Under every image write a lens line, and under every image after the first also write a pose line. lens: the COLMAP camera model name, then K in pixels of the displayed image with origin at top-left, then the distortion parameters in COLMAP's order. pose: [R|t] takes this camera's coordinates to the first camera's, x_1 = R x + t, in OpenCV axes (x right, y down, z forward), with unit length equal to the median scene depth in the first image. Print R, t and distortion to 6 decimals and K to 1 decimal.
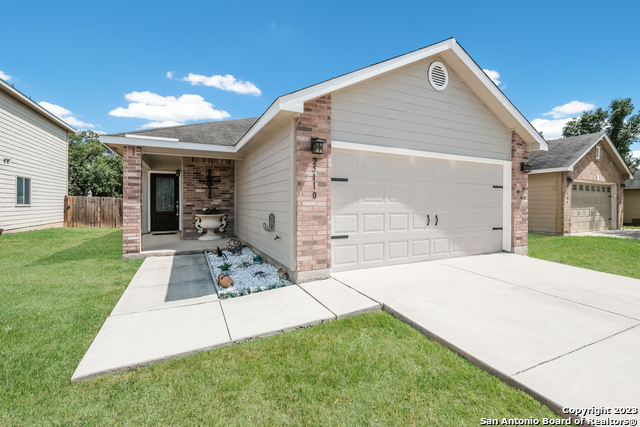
lens RADIAL K [[284.2, 0, 319.1], [0, 284.2, 203.2], [0, 0, 1]] dist [0.000051, -0.000088]
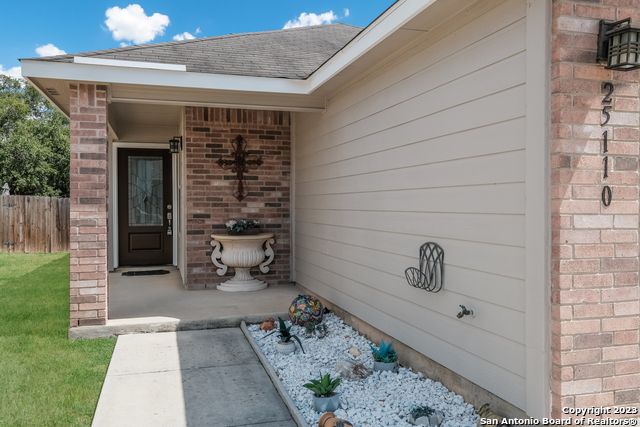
lens RADIAL K [[541.2, 0, 320.4], [0, 541.2, 212.5], [0, 0, 1]] dist [0.019665, 0.012828]
pose [[0.987640, 0.001840, -0.156732, -0.160858], [0.000345, 0.999903, 0.013911, -0.011805], [0.156742, -0.013794, 0.987543, 0.209065]]
